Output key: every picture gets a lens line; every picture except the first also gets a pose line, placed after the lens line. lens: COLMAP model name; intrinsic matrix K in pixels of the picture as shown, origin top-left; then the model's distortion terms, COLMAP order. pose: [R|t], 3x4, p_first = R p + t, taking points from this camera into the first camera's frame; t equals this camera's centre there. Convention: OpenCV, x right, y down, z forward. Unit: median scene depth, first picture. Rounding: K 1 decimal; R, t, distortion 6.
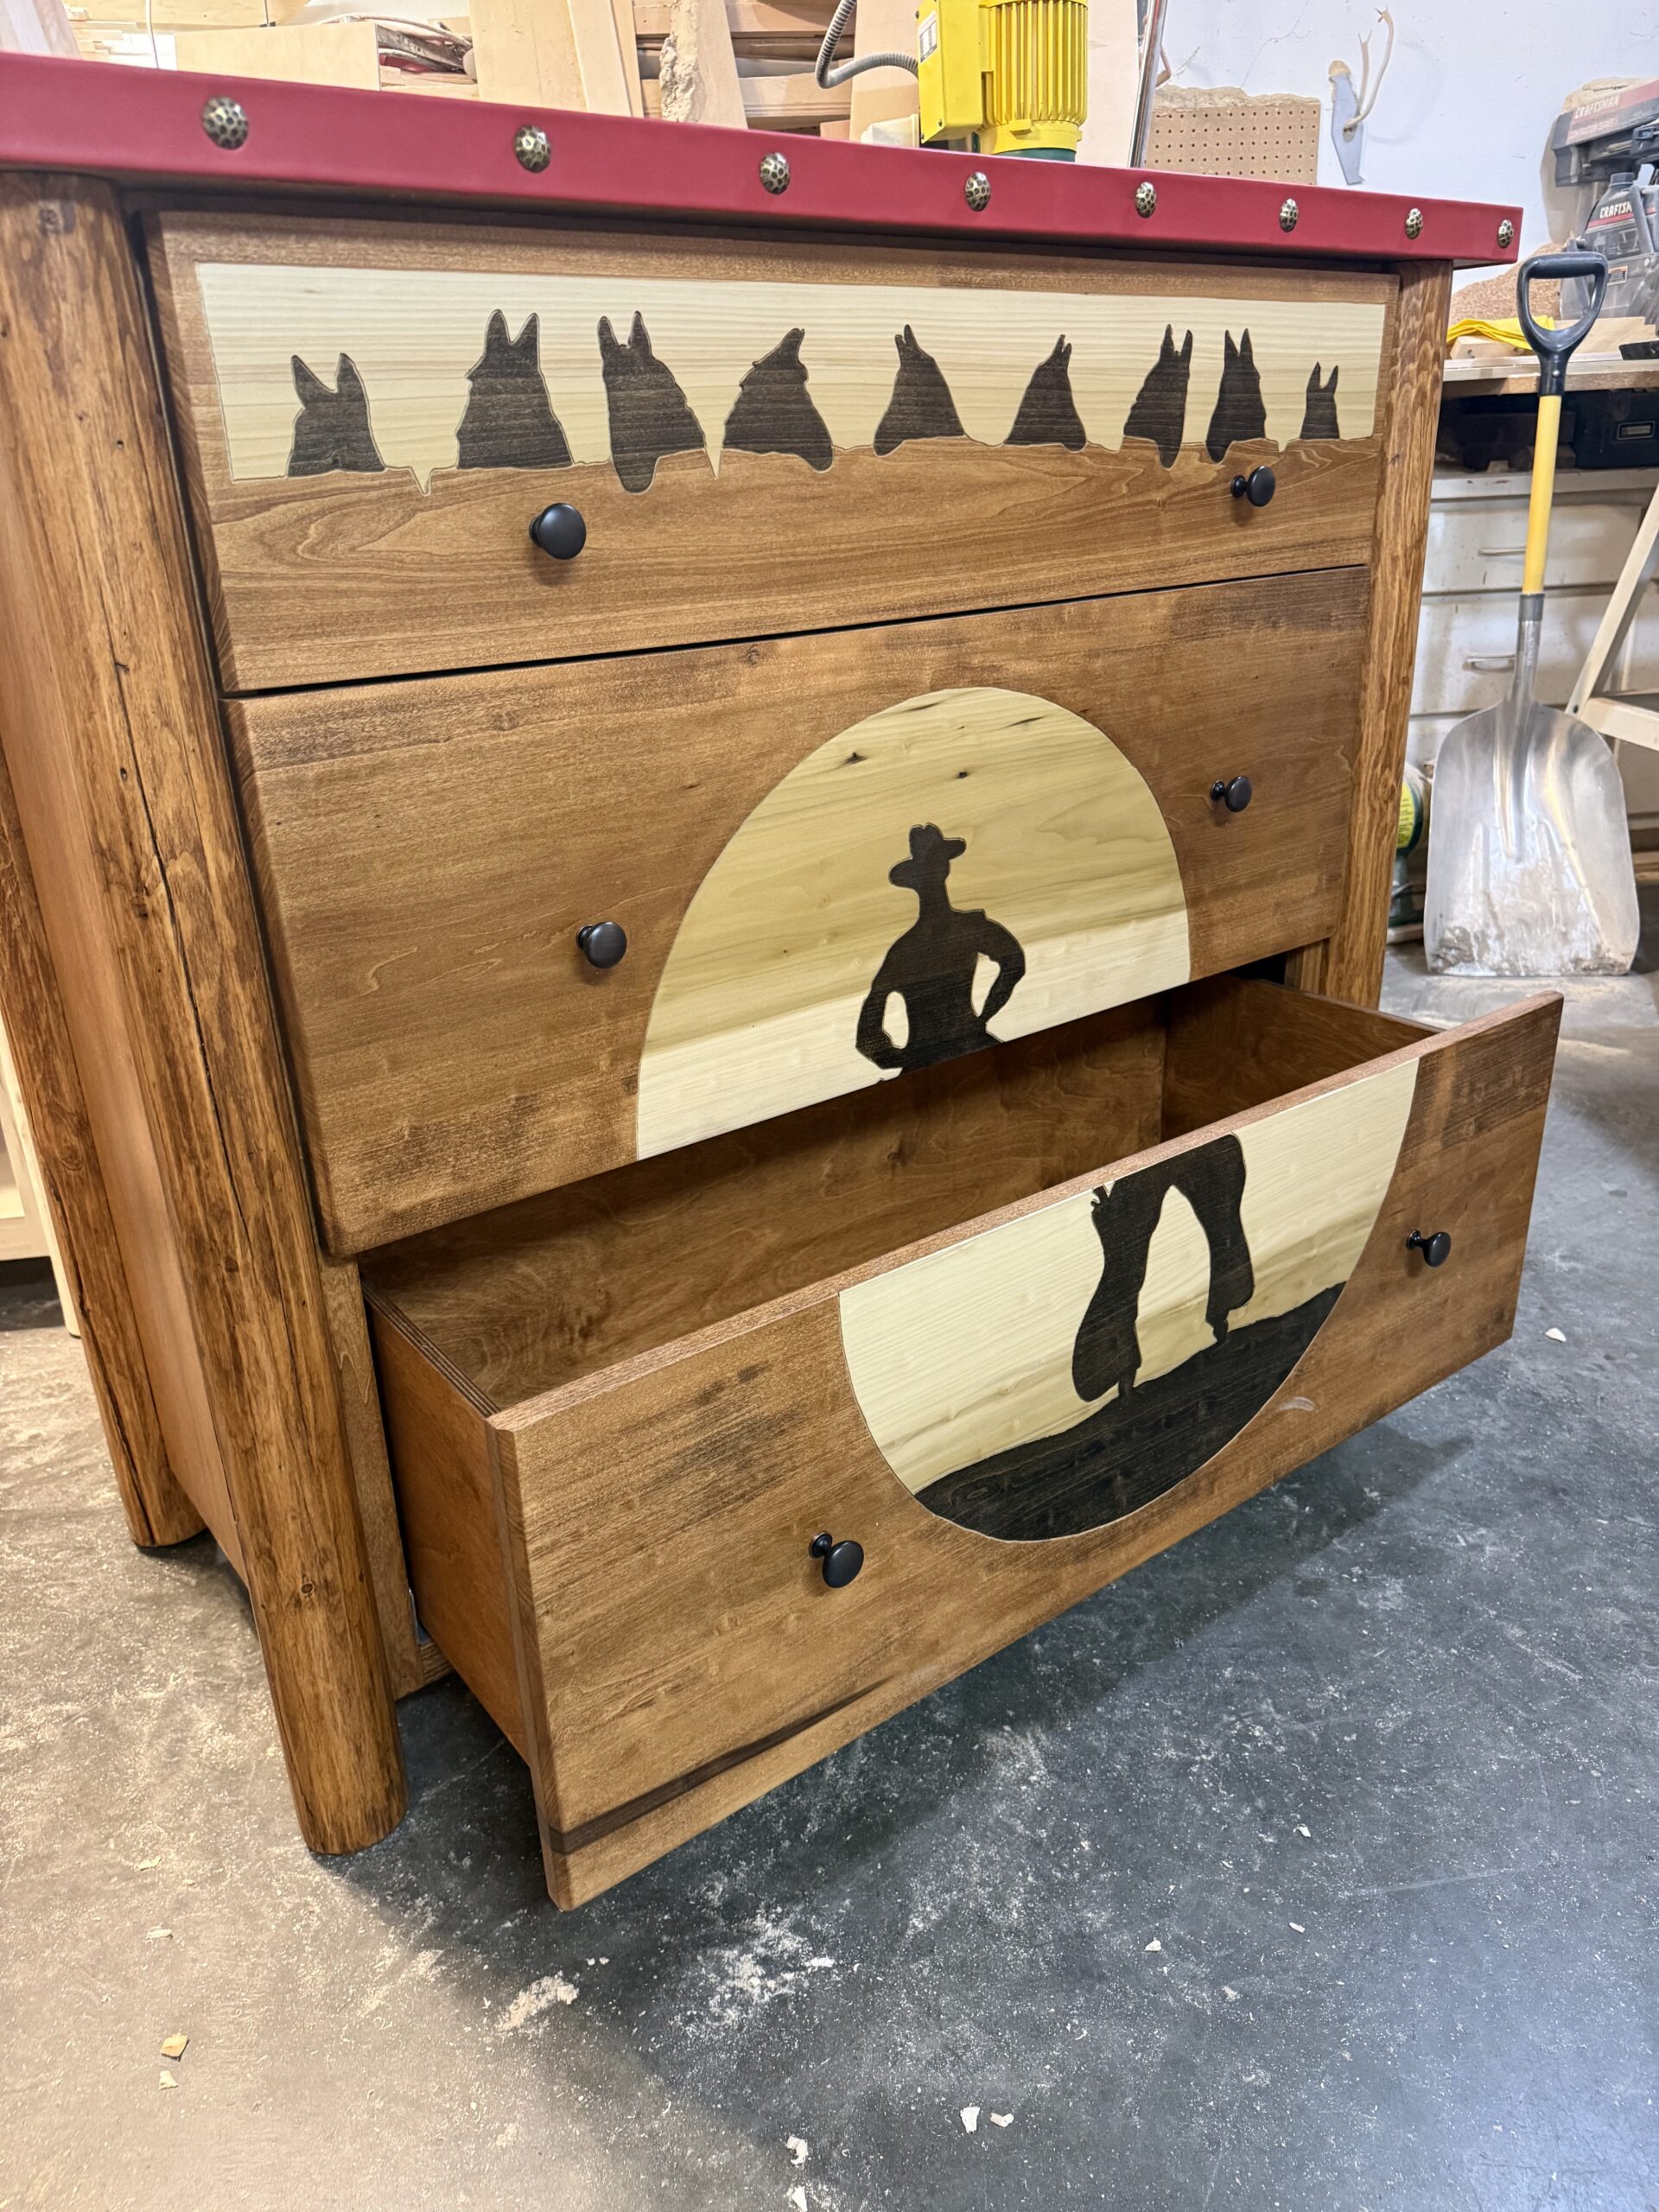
lens RADIAL K [[1569.2, 0, 821.5], [0, 1569.2, 1095.3], [0, 0, 1]] dist [0.078423, -0.101646]
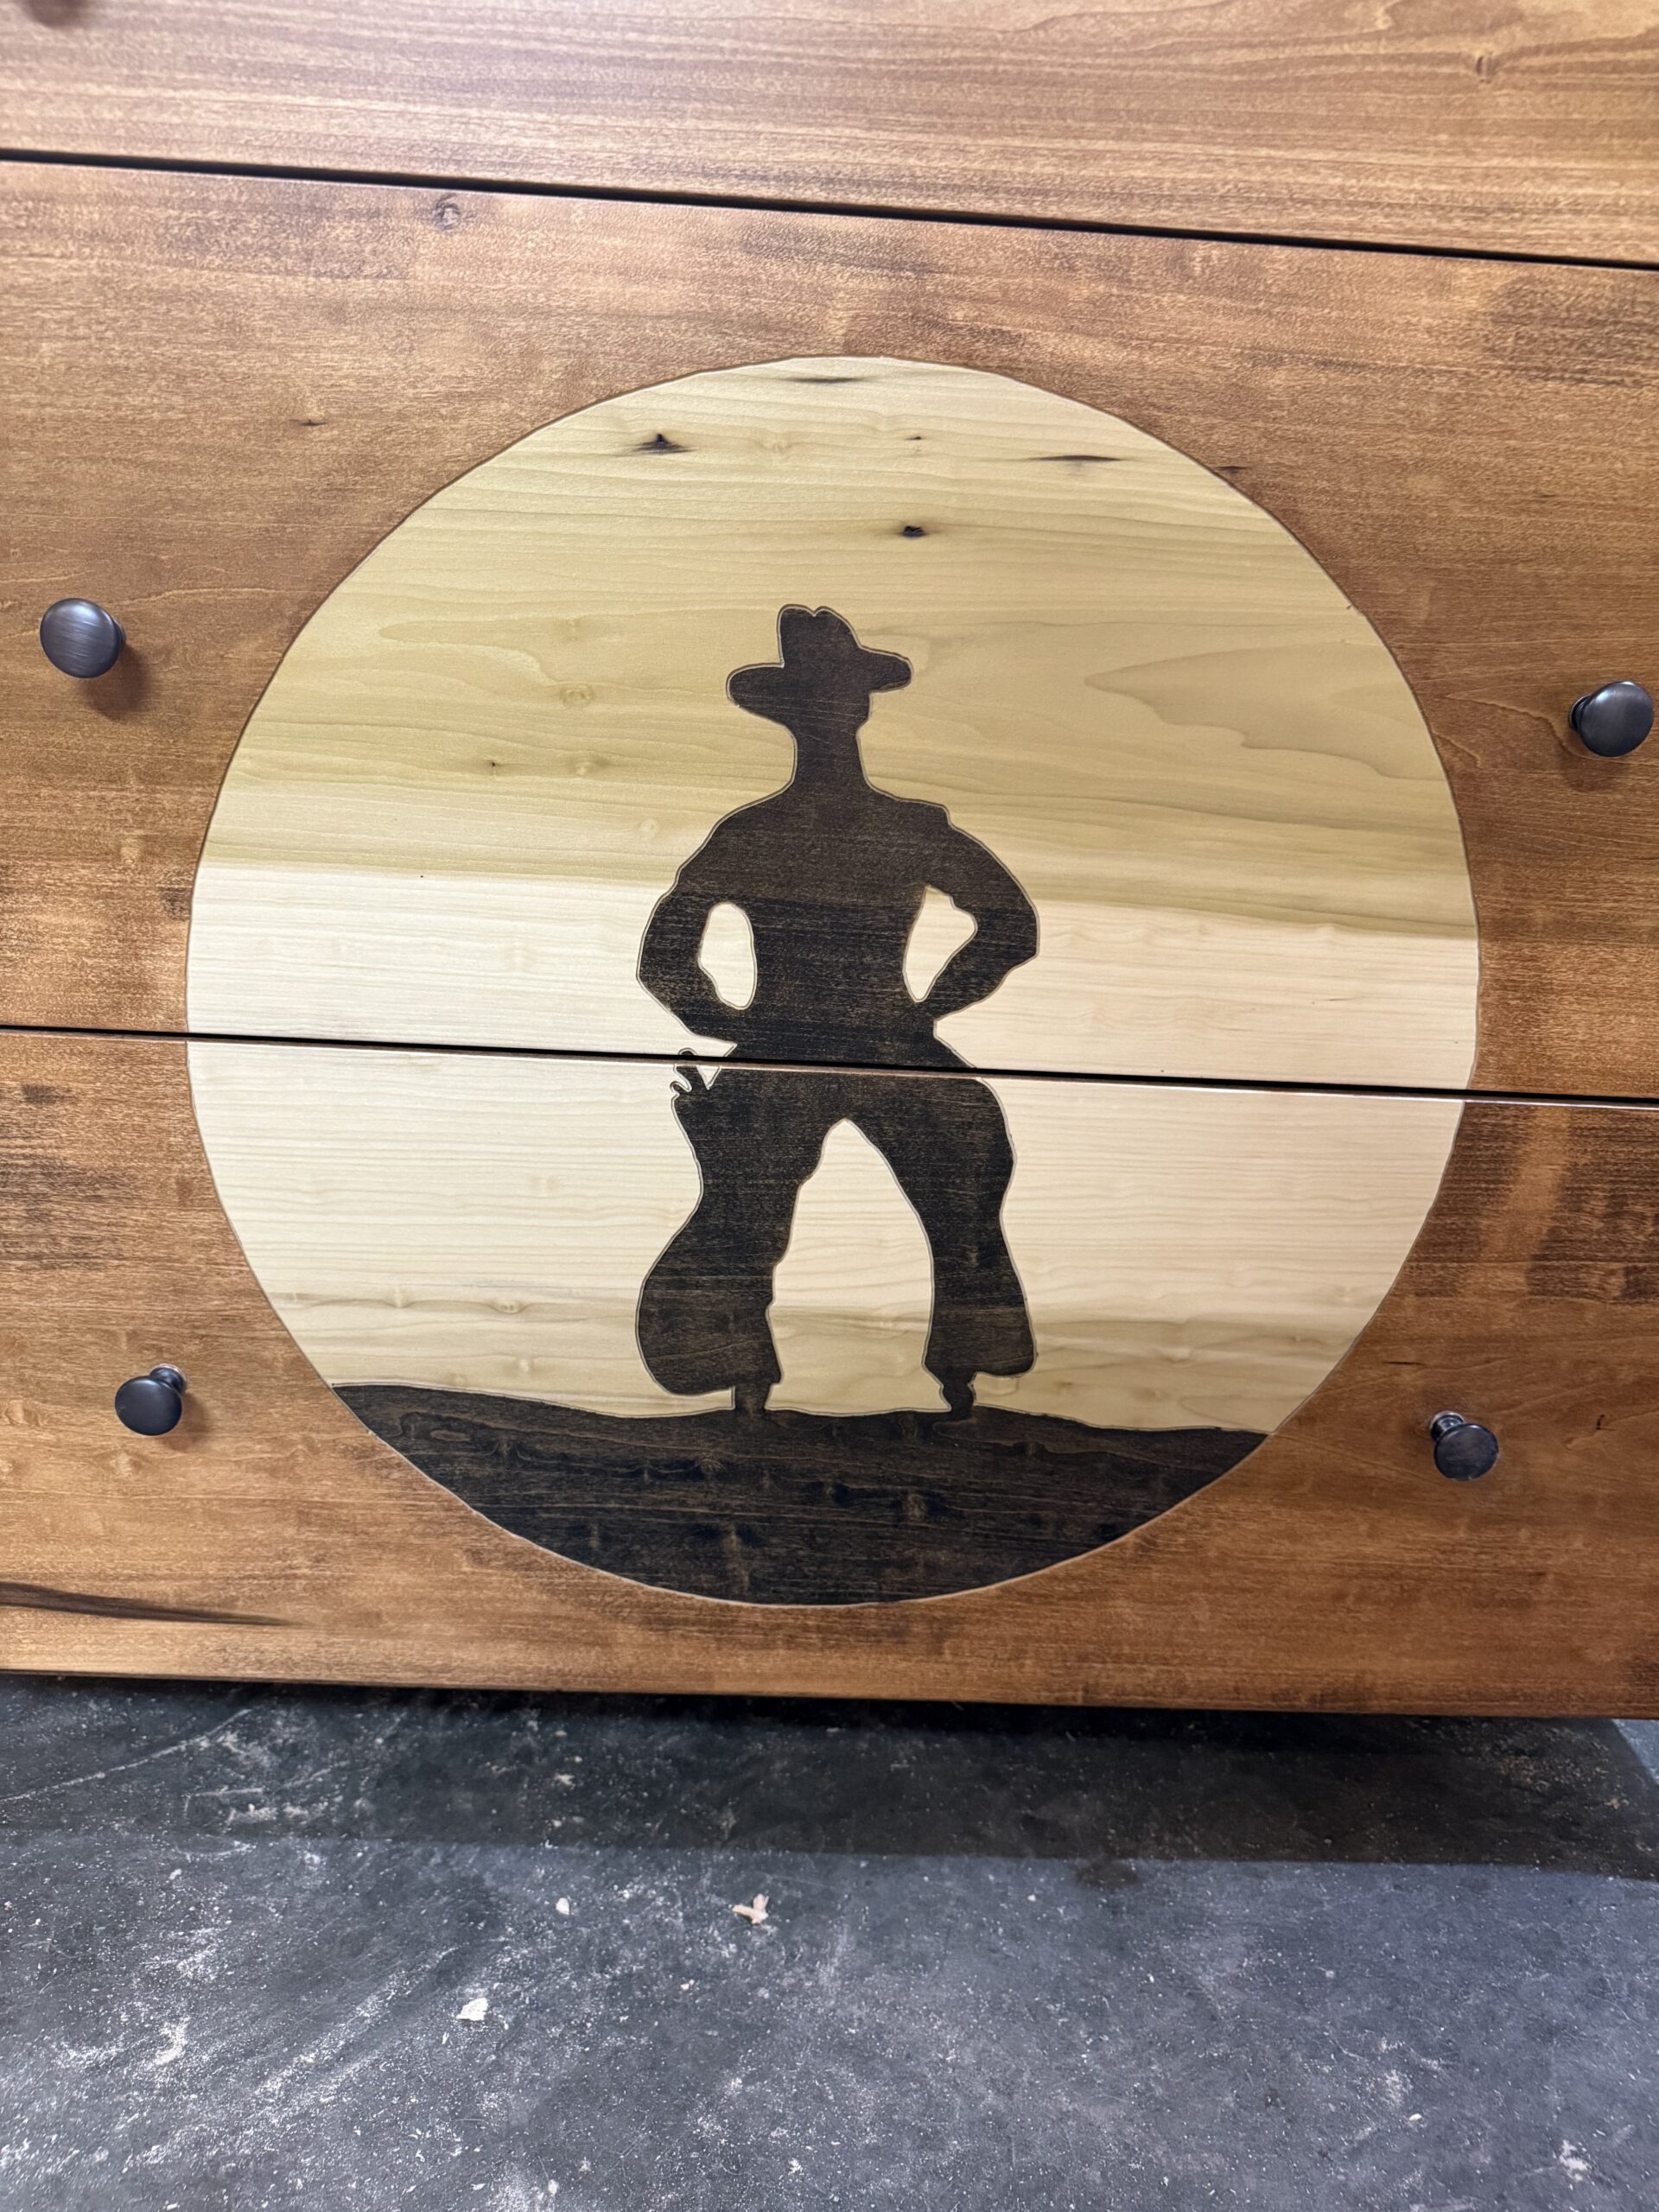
lens RADIAL K [[1569.2, 0, 830.6], [0, 1569.2, 1096.1], [0, 0, 1]] dist [0.078423, -0.101646]
pose [[0.806598, 0.256735, -0.532434, 0.455207], [-0.298896, 0.954258, 0.007330, -0.016156], [0.509962, 0.153230, 0.846440, 0.617263]]
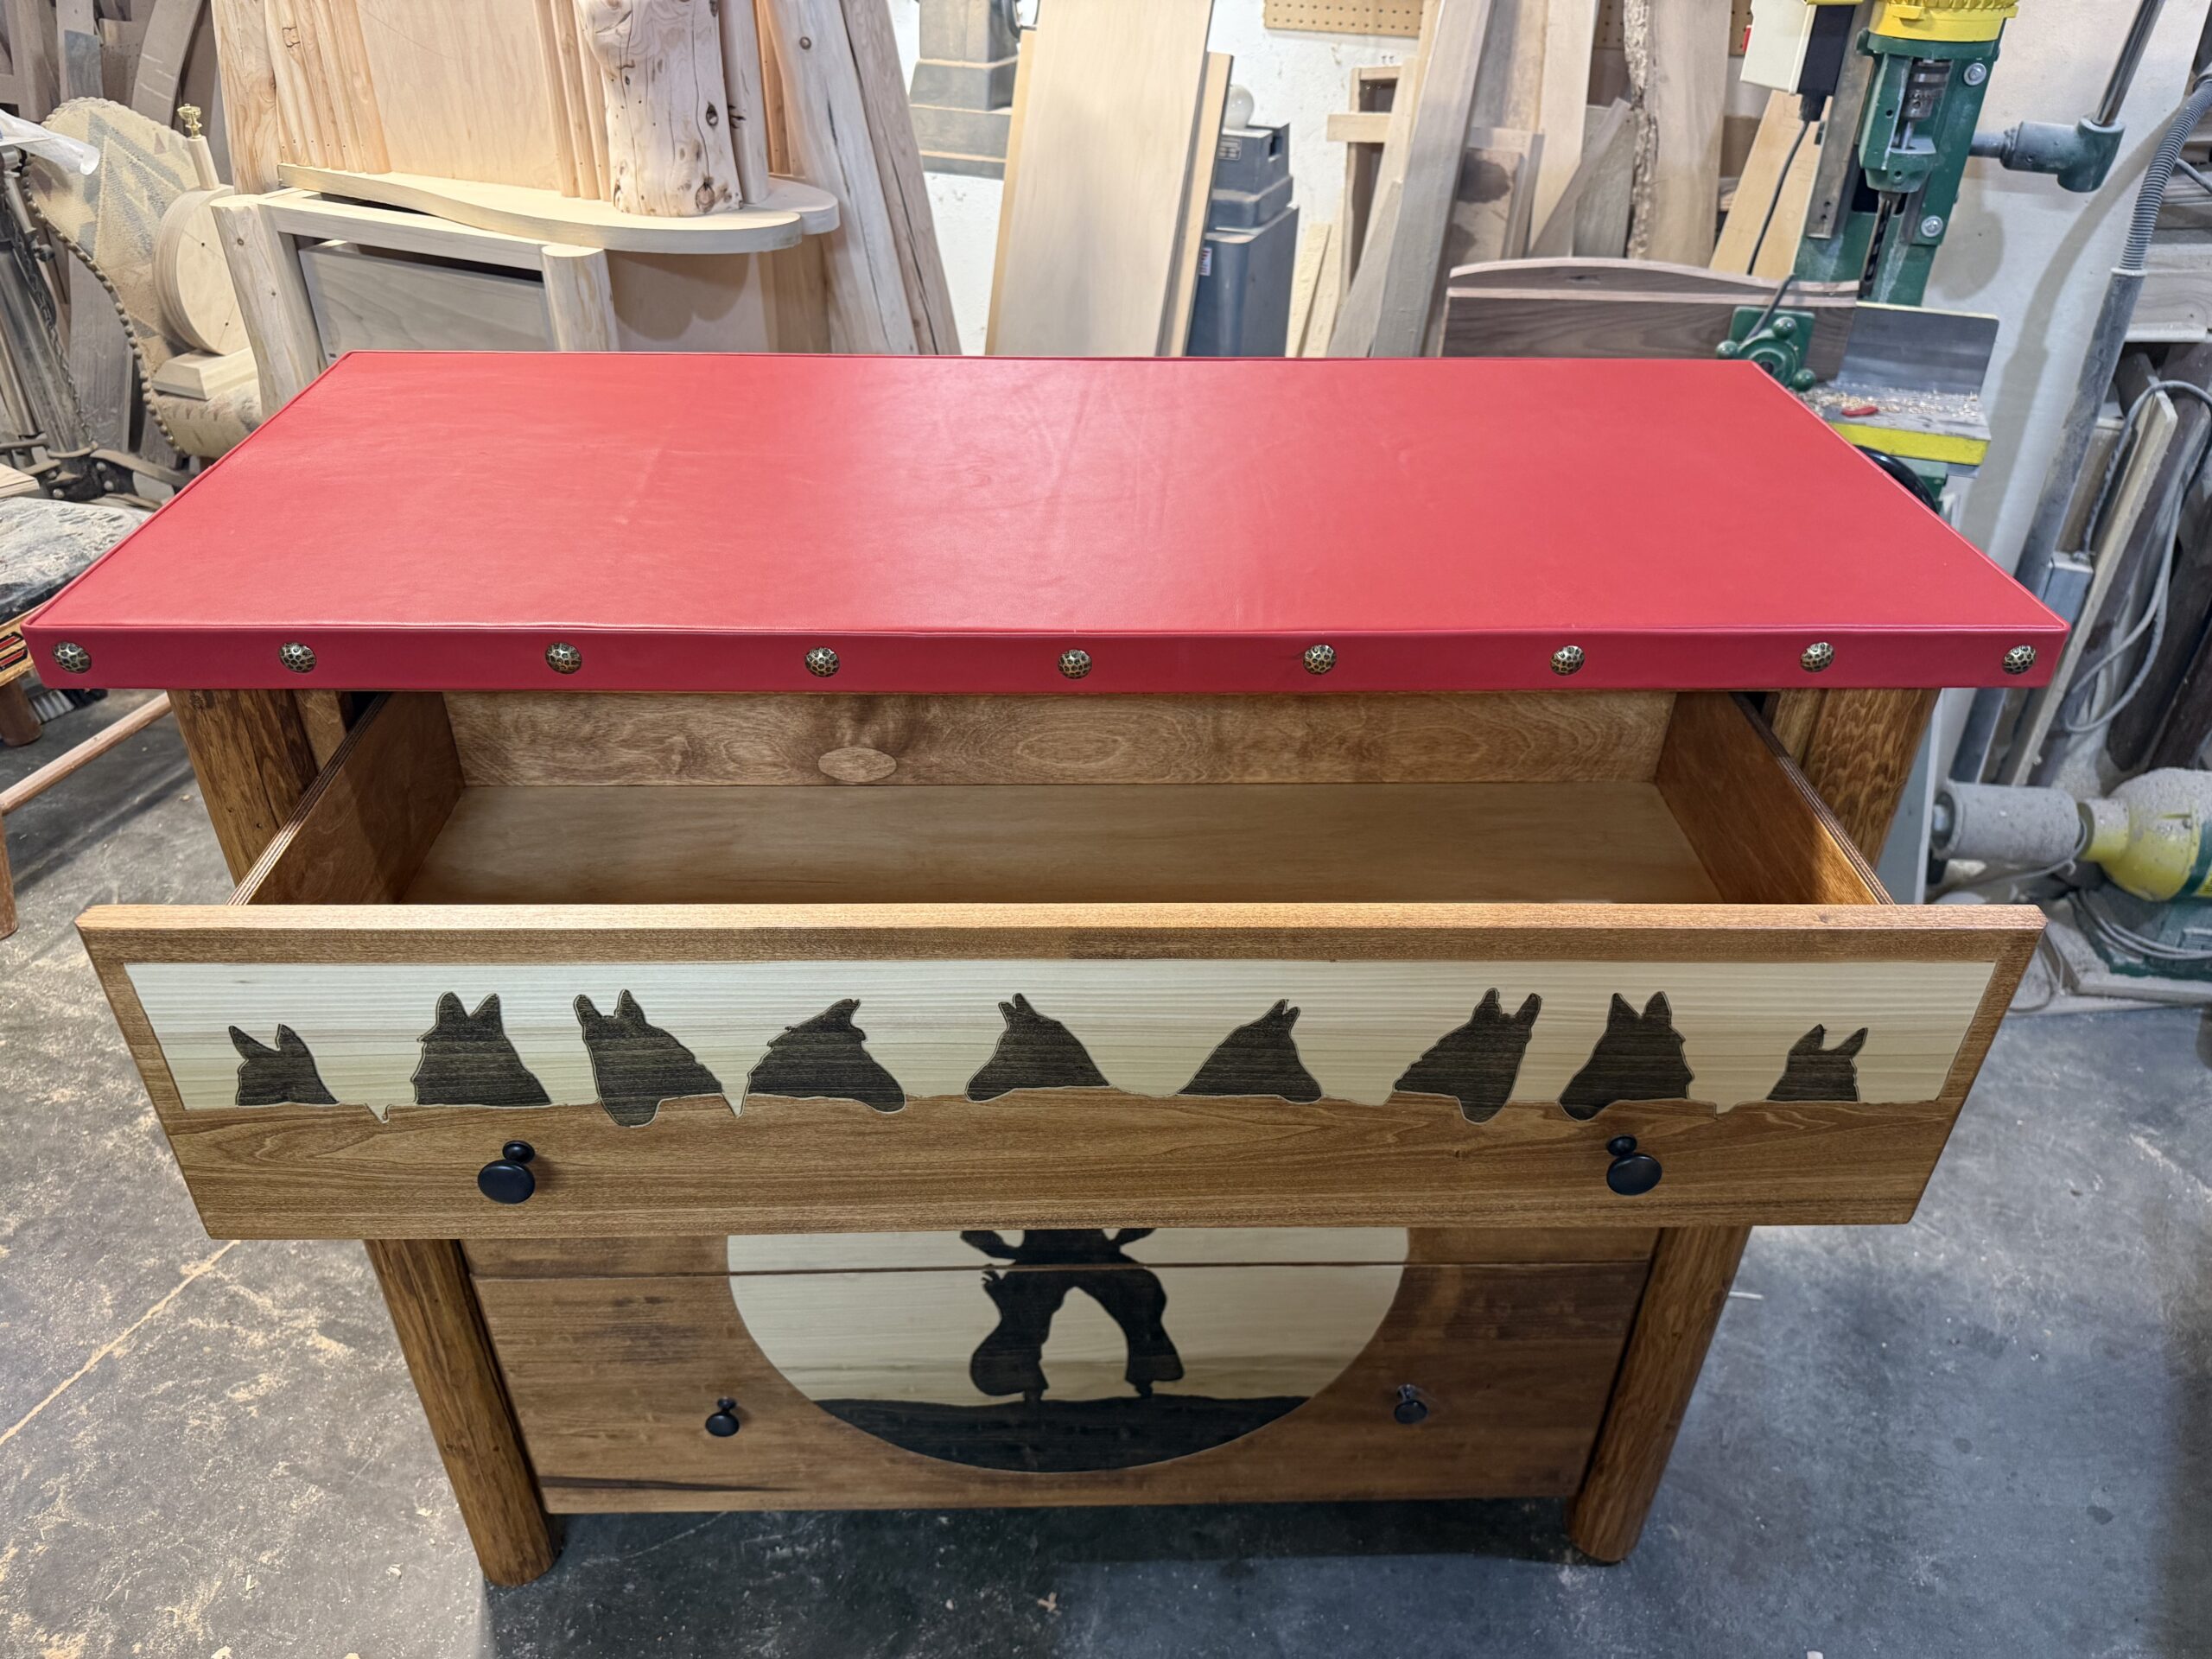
lens RADIAL K [[1569.2, 0, 1089.4], [0, 1569.2, 836.0], [0, 0, 1]] dist [0.078423, -0.101646]
pose [[0.808578, 0.368131, -0.459000, 0.414867], [-0.258282, 0.922990, 0.285272, -0.784247], [0.528670, -0.112113, 0.841391, 0.348127]]
